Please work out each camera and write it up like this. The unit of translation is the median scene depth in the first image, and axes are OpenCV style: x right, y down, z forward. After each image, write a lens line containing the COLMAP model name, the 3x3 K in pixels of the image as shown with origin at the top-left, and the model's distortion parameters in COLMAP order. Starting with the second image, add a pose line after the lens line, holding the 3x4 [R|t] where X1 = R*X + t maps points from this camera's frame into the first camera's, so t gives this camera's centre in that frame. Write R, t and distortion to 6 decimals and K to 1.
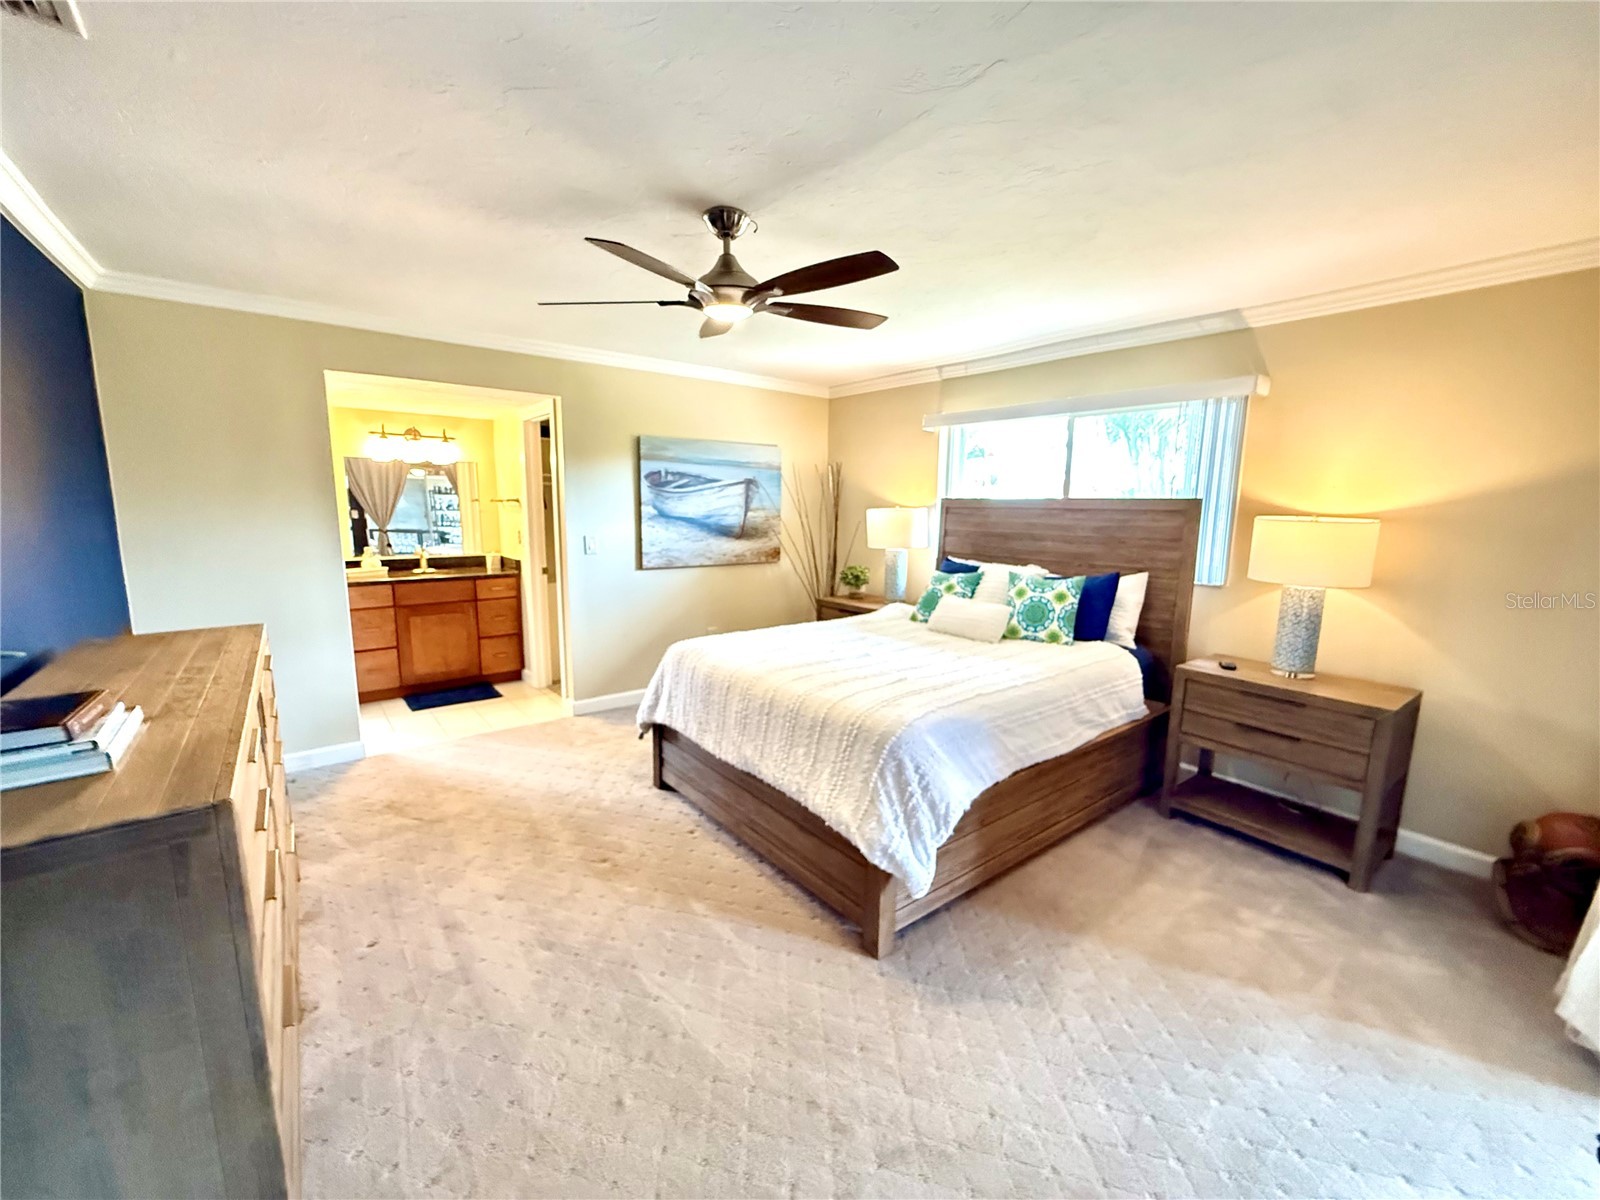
lens RADIAL K [[639.7, 0, 789.0], [0, 639.7, 598.5], [0, 0, 1]] dist [-0.002771, 0.000584]
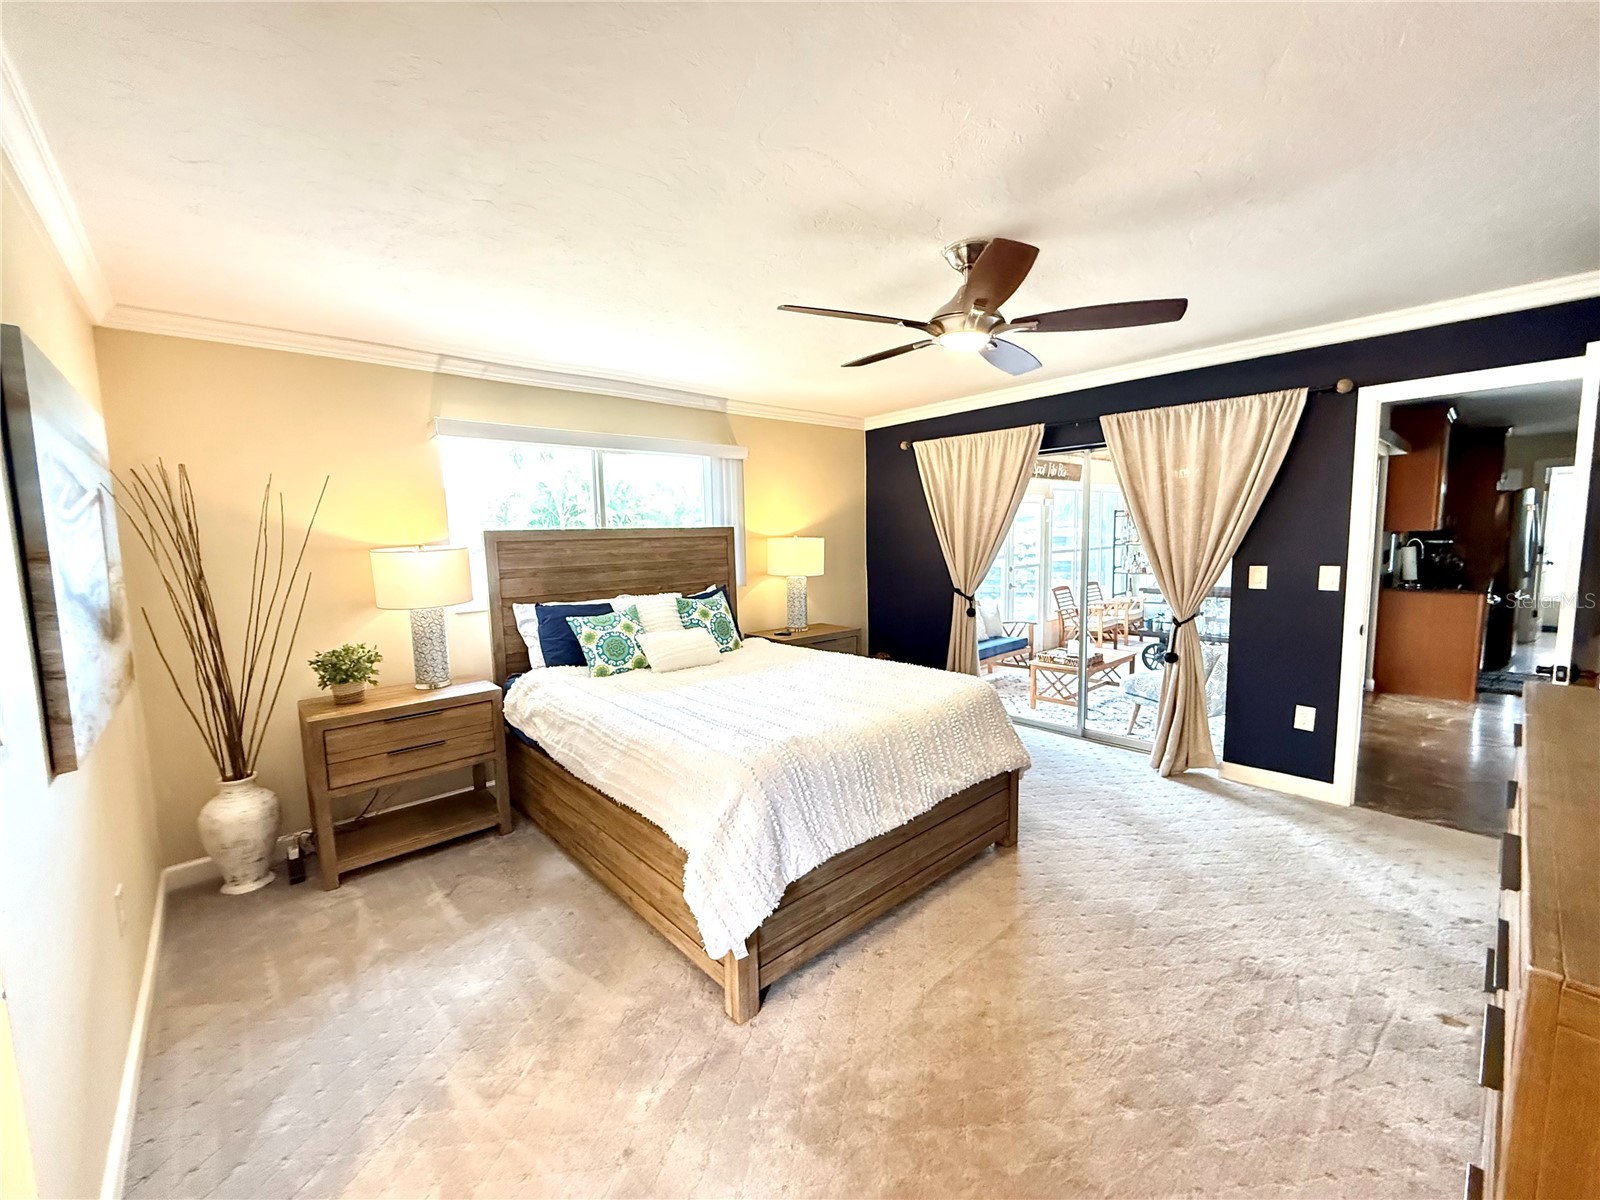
lens RADIAL K [[639.7, 0, 790.7], [0, 639.7, 602.3], [0, 0, 1]] dist [-0.002771, 0.000584]
pose [[-0.065019, -0.125523, 0.989958, -0.693520], [0.163924, 0.977236, 0.134677, -0.144878], [-0.984328, 0.171035, -0.042963, 0.850712]]
